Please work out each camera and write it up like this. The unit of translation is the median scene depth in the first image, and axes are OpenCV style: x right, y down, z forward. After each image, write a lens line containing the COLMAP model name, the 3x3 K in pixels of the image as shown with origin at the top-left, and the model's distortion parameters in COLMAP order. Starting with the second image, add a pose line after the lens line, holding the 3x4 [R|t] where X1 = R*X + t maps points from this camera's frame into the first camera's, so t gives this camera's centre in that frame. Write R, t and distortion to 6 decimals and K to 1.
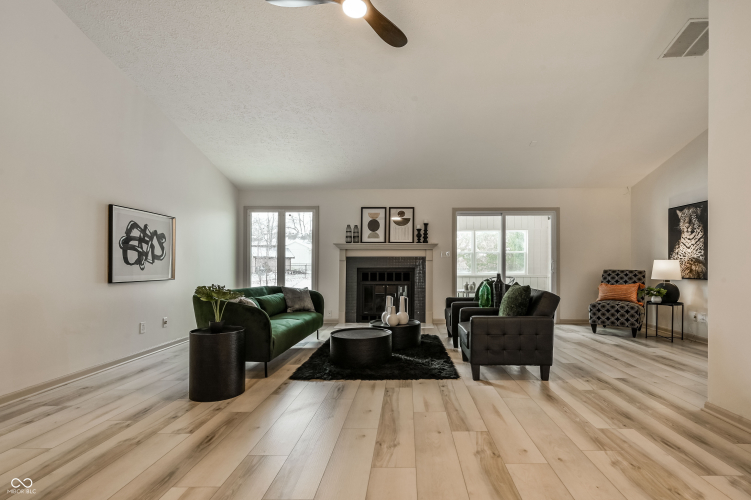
lens RADIAL K [[362.6, 0, 402.5], [0, 362.6, 264.8], [0, 0, 1]] dist [0.000460, -0.000038]
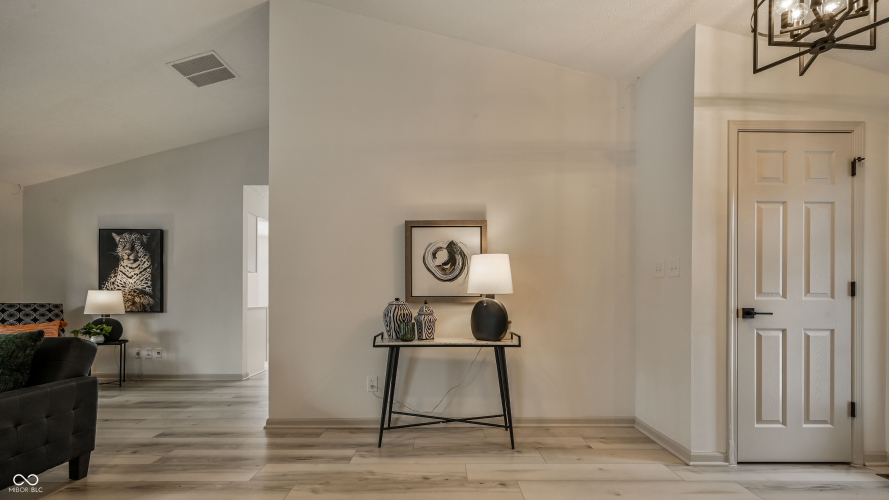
lens RADIAL K [[394.2, 0, 443.4], [0, 394.2, 299.7], [0, 0, 1]] dist [-0.000622, -0.000090]
pose [[-0.023838, -0.001708, 0.999714, -0.203405], [-0.004987, 0.999986, 0.001590, 0.002238], [-0.999703, -0.004948, -0.023846, 0.255813]]
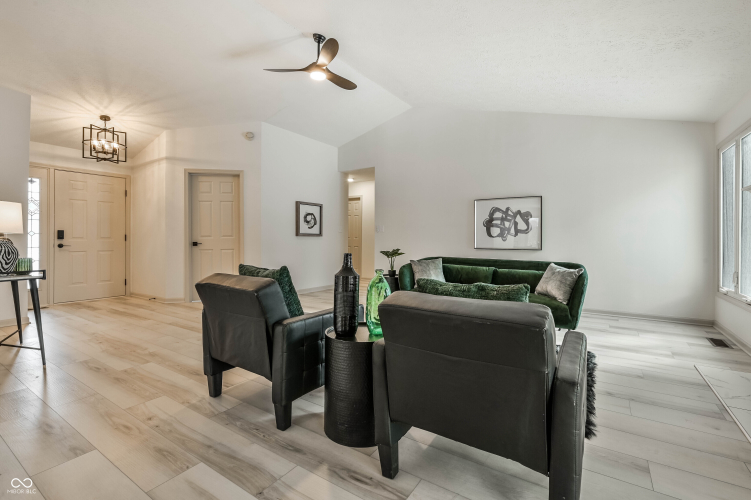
lens RADIAL K [[337.0, 0, 380.5], [0, 337.0, 244.5], [0, 0, 1]] dist [0.000601, 0.000034]
pose [[-0.532541, 0.017520, -0.846223, 0.521260], [-0.001027, 0.999772, 0.021346, 0.000550], [0.846404, 0.012237, -0.532401, 1.089589]]
